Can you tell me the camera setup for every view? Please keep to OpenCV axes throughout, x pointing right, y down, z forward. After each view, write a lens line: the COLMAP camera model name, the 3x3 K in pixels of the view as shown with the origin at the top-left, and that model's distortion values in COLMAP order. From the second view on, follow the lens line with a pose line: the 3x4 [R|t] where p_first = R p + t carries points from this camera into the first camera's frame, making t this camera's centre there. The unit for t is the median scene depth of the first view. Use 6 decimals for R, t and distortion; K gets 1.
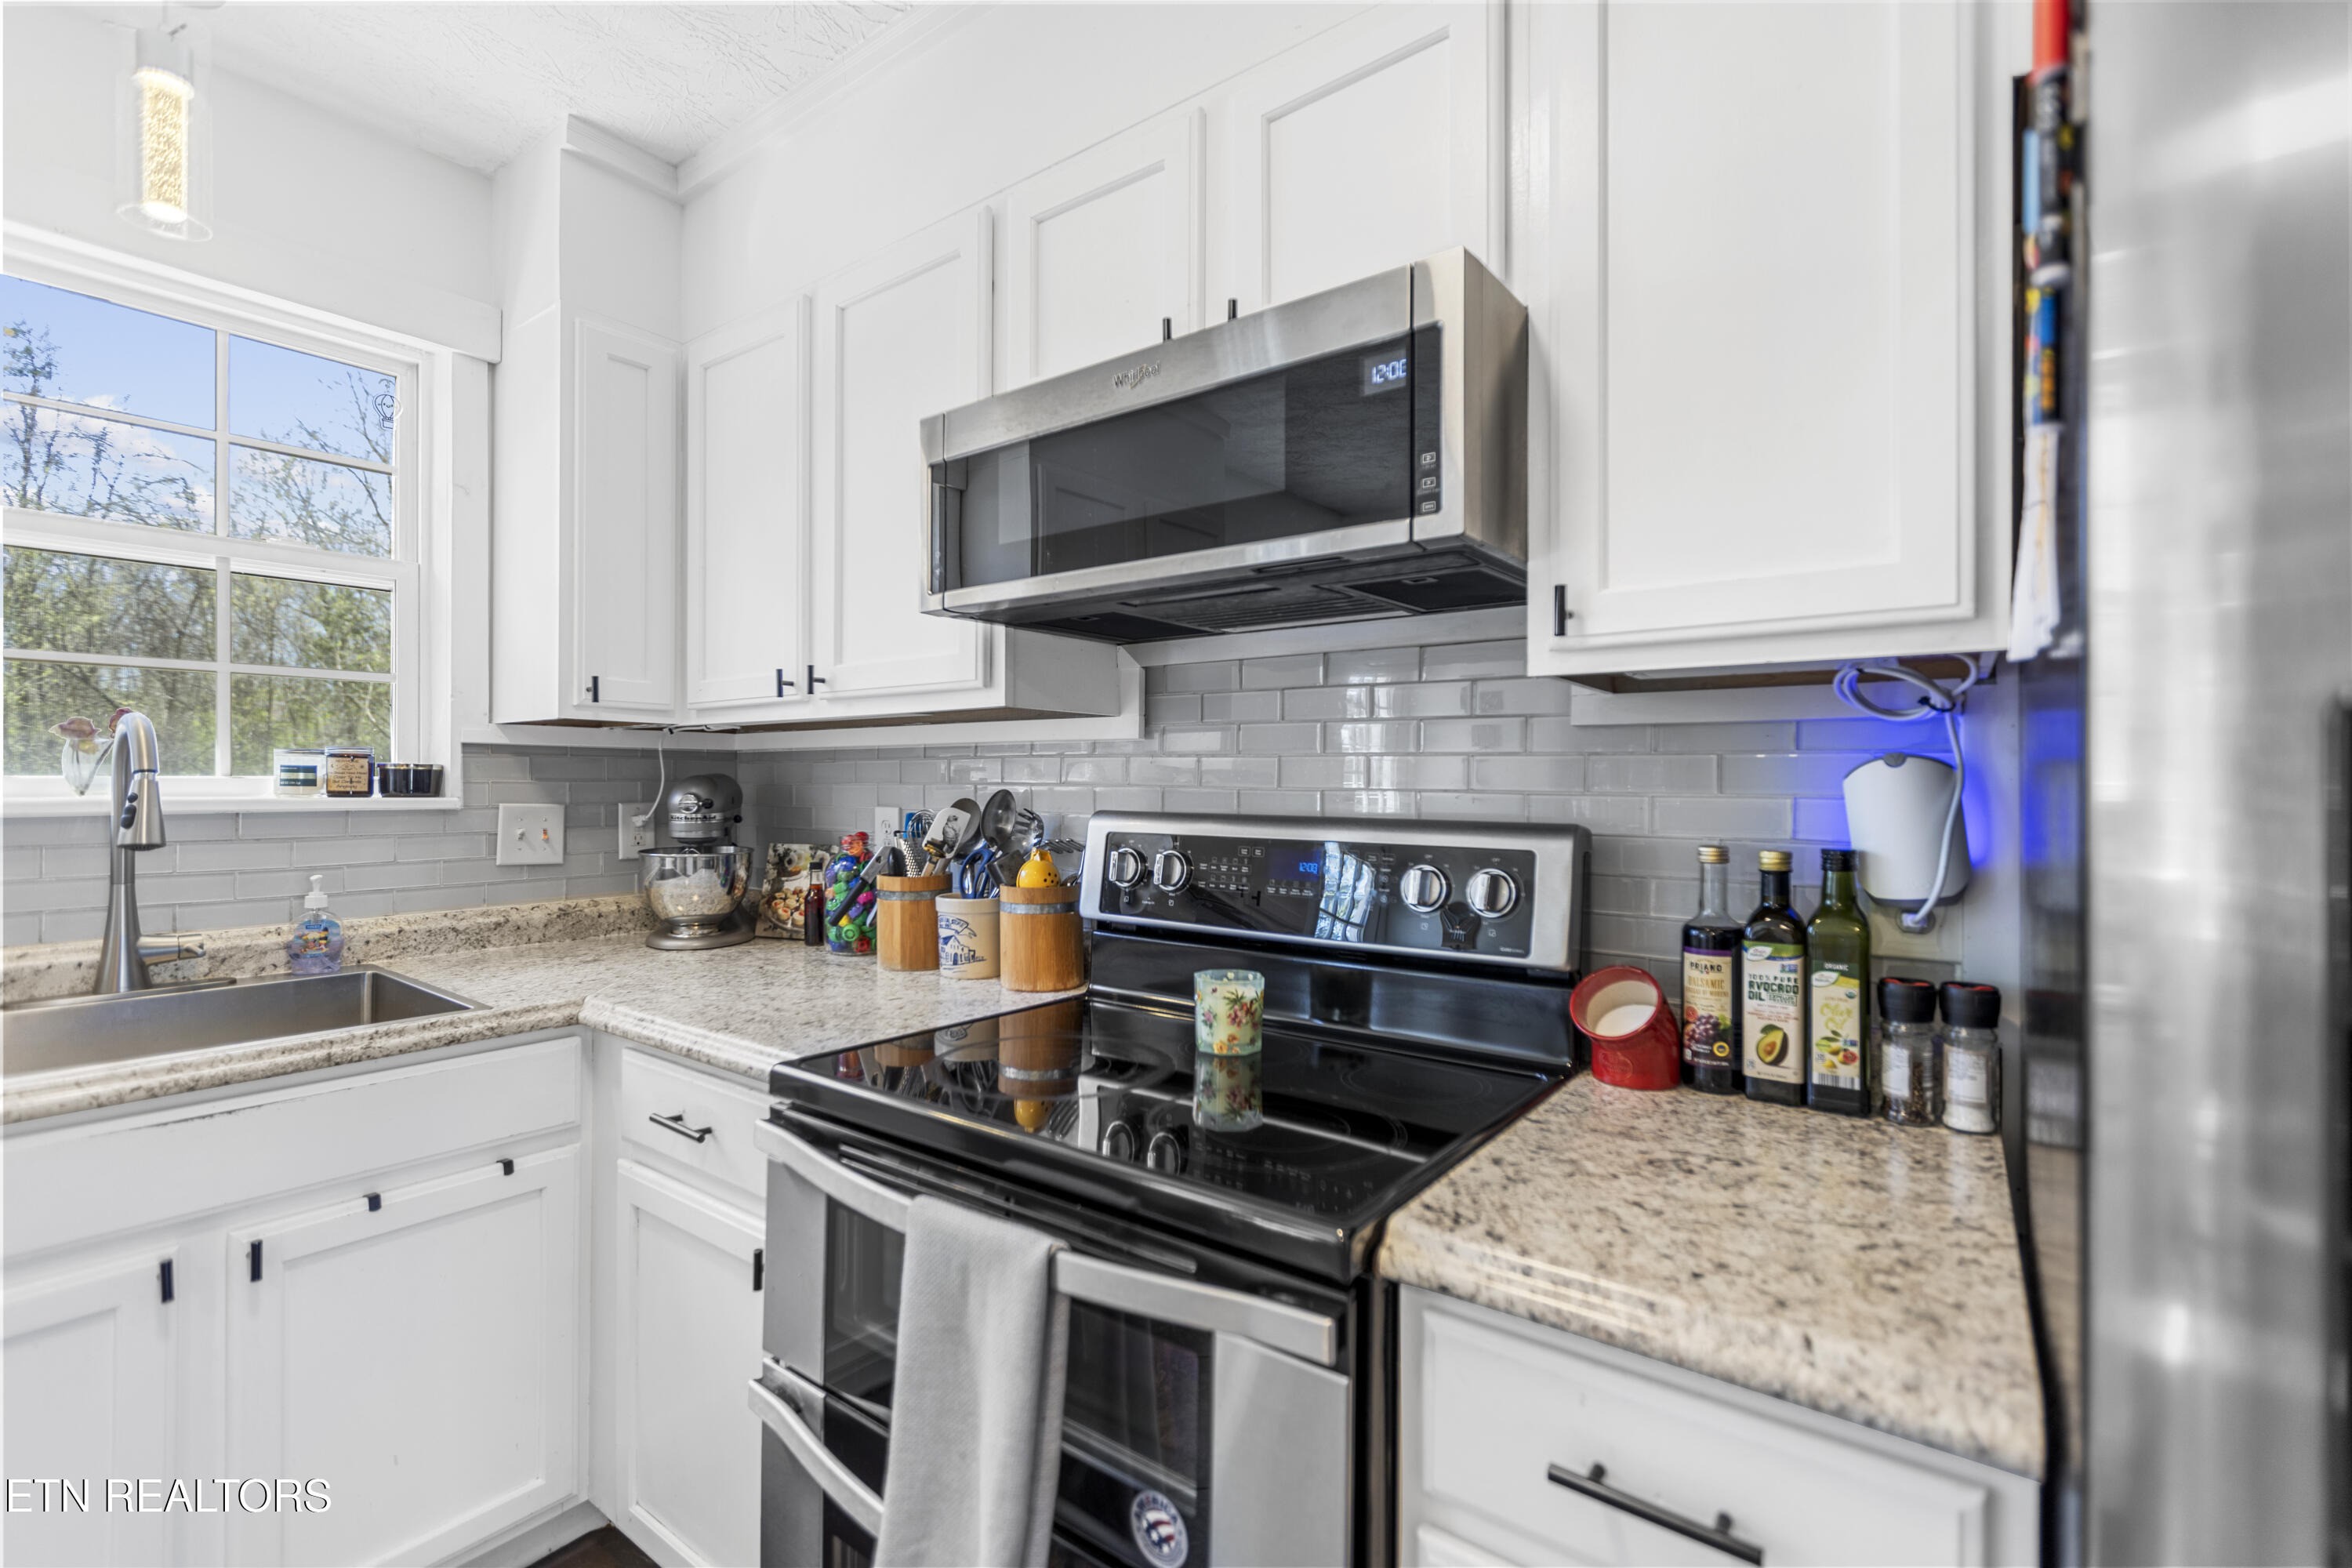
lens RADIAL K [[1044.5, 0, 1162.7], [0, 1044.5, 775.9], [0, 0, 1]] dist [0.003736, -0.001378]
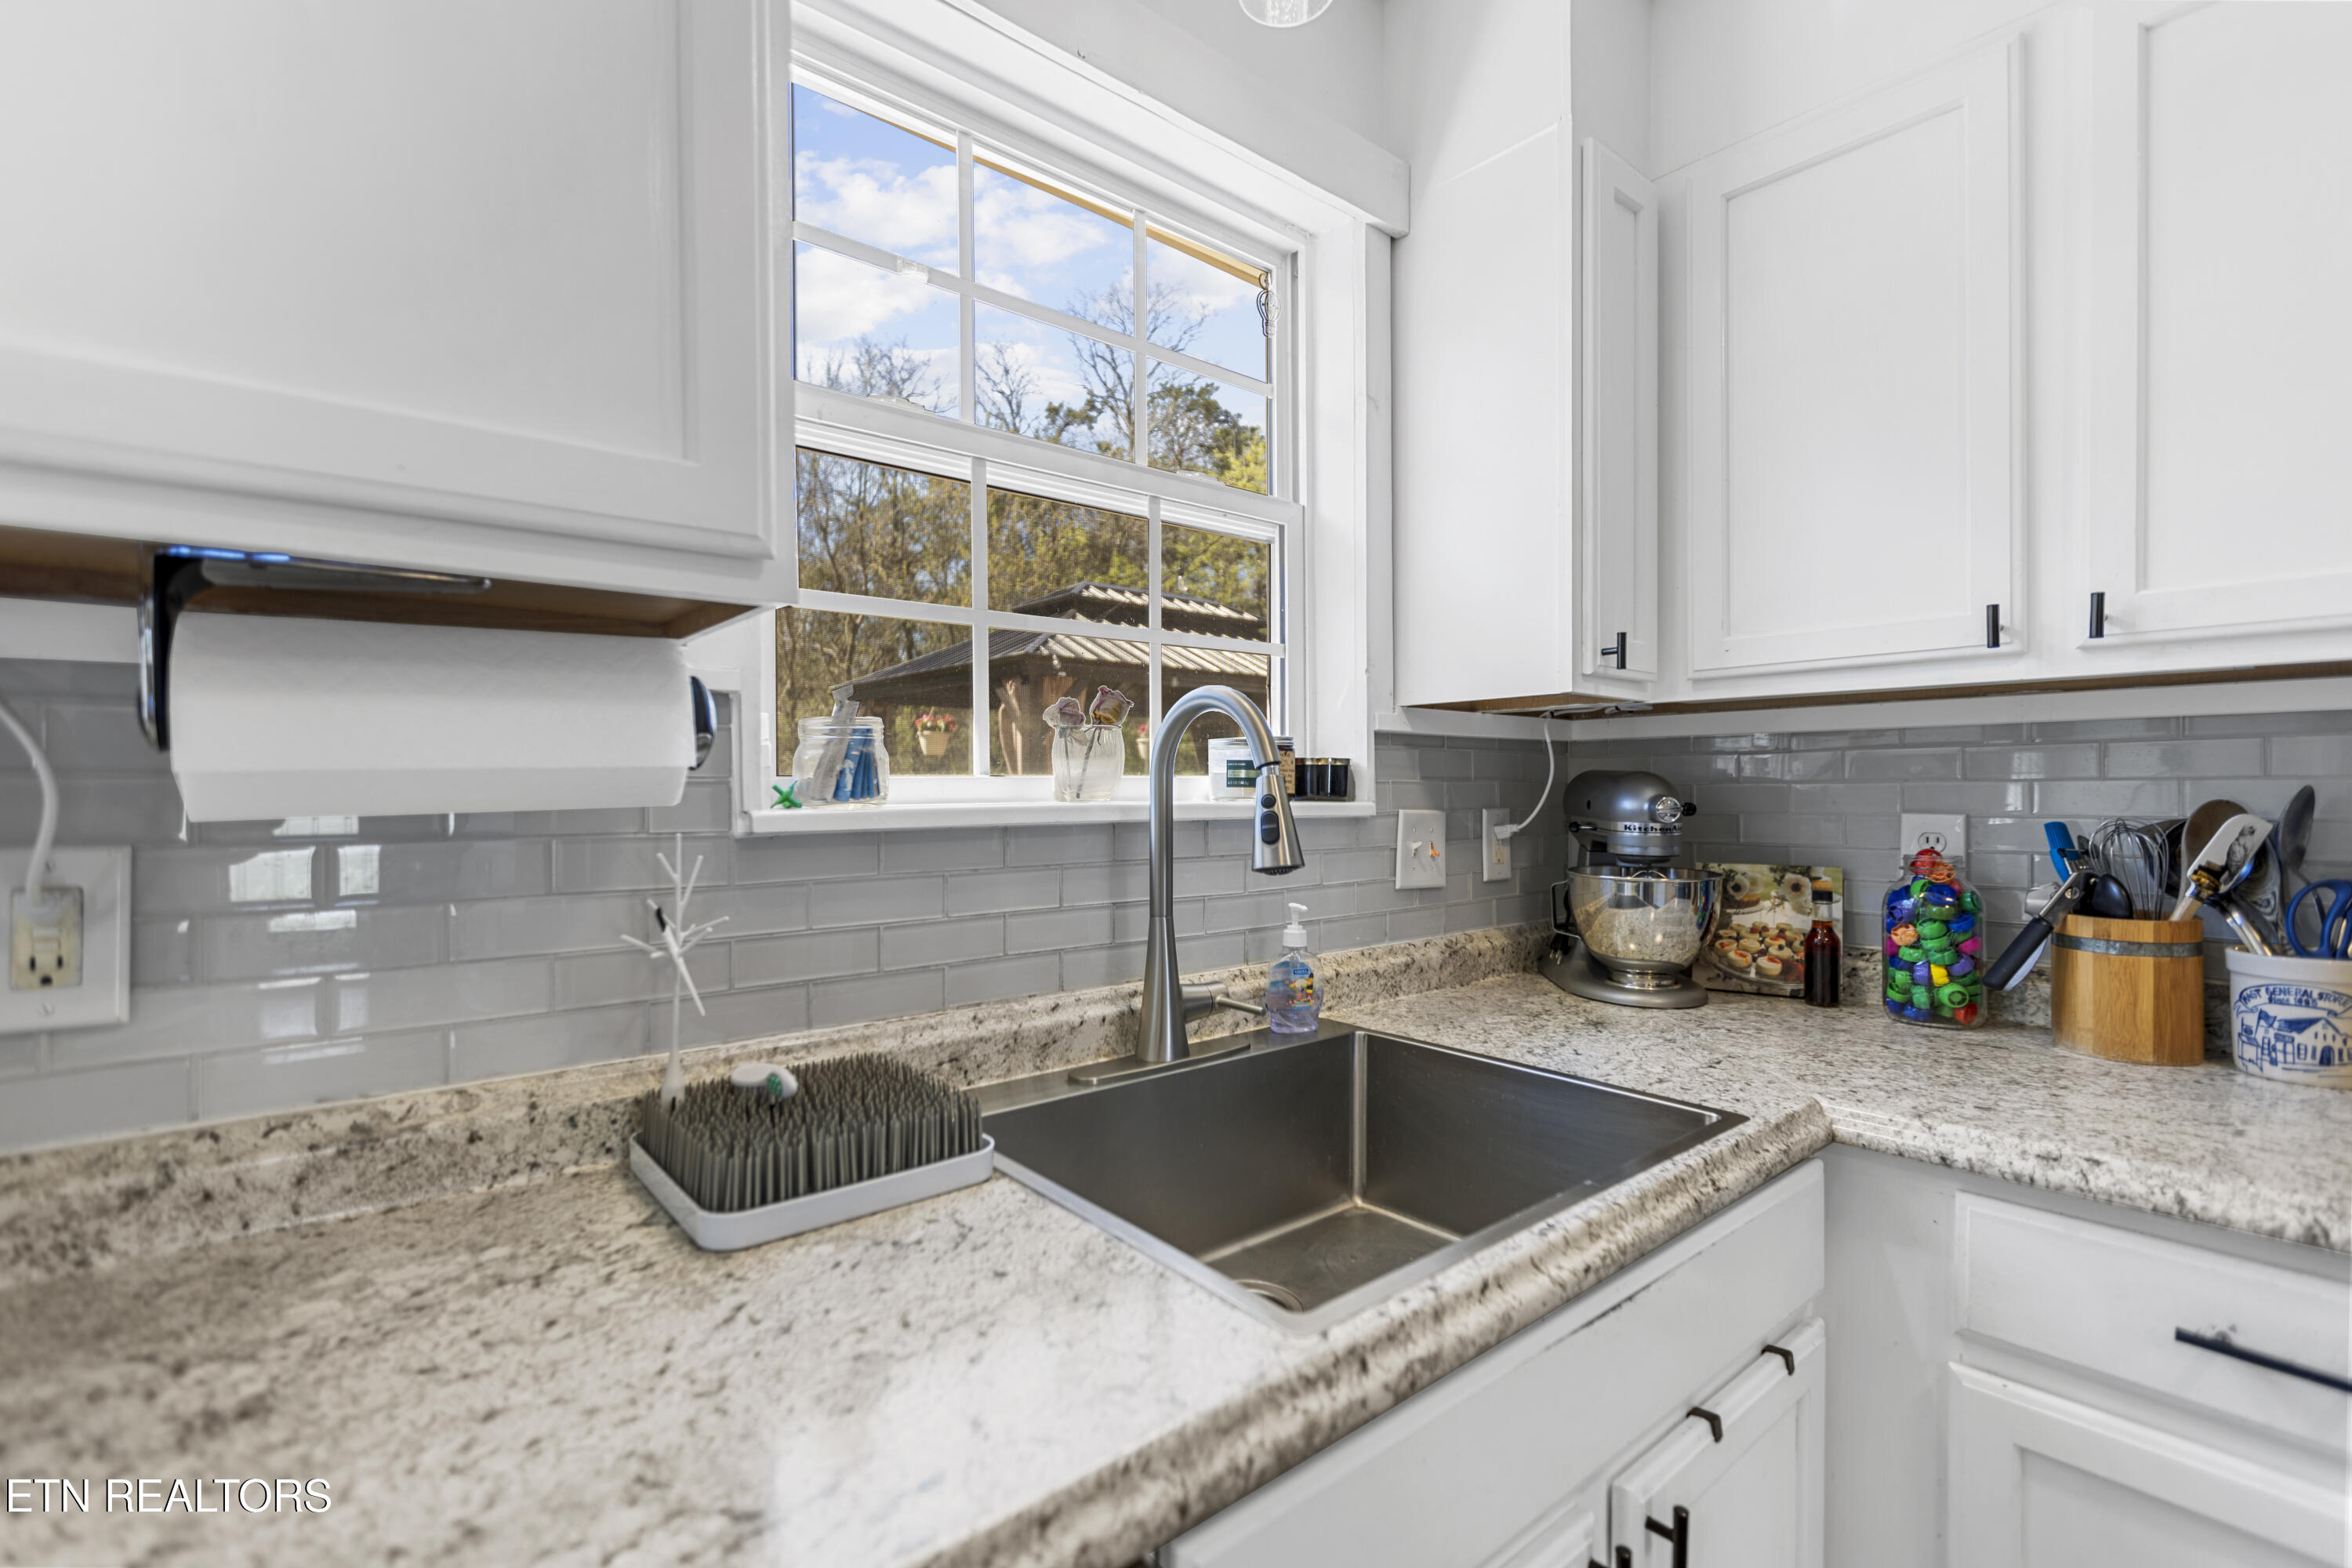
lens RADIAL K [[1044.5, 0, 1160.6], [0, 1044.5, 797.3], [0, 0, 1]] dist [0.003736, -0.001378]
pose [[0.975273, -0.004711, -0.220953, -0.806404], [0.007474, 0.999904, 0.011667, 0.008708], [0.220877, -0.013030, 0.975215, 0.258856]]
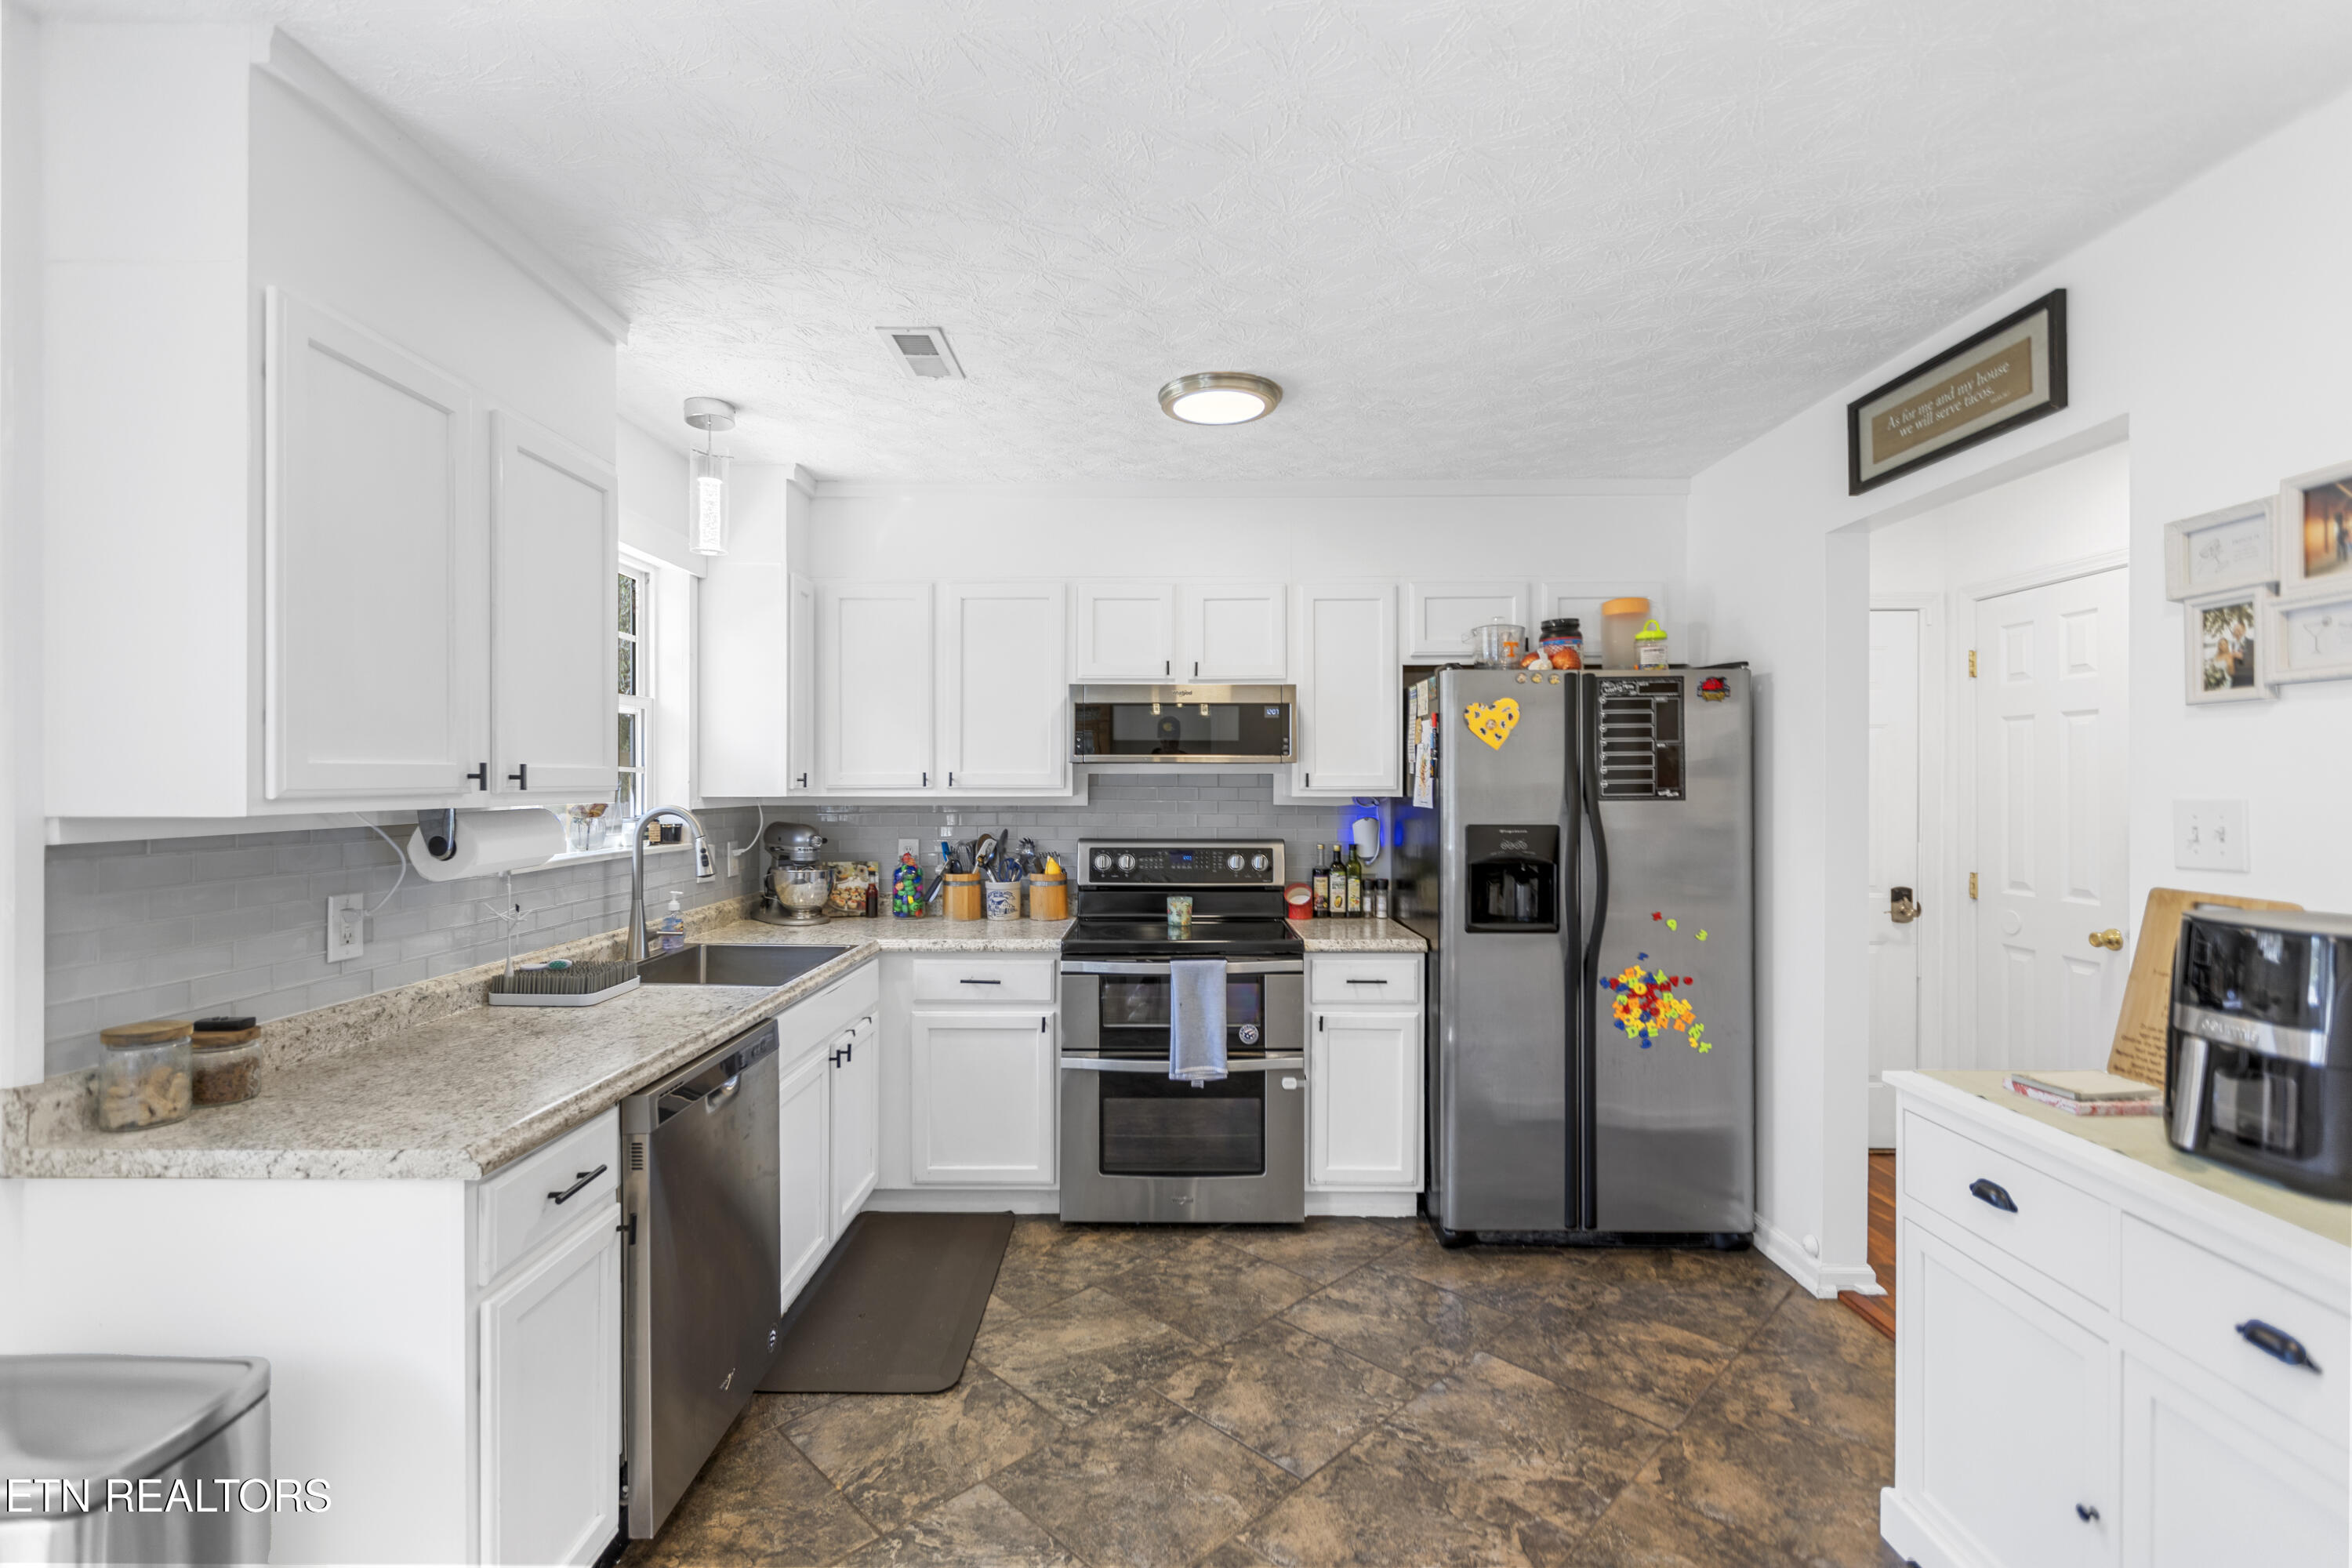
lens RADIAL K [[1044.5, 0, 1166.1], [0, 1044.5, 774.8], [0, 0, 1]] dist [0.003736, -0.001378]
pose [[0.797684, 0.000991, 0.603074, -1.317162], [-0.001415, 0.999999, 0.000229, -0.108449], [-0.603074, -0.001036, 0.797685, -0.949986]]
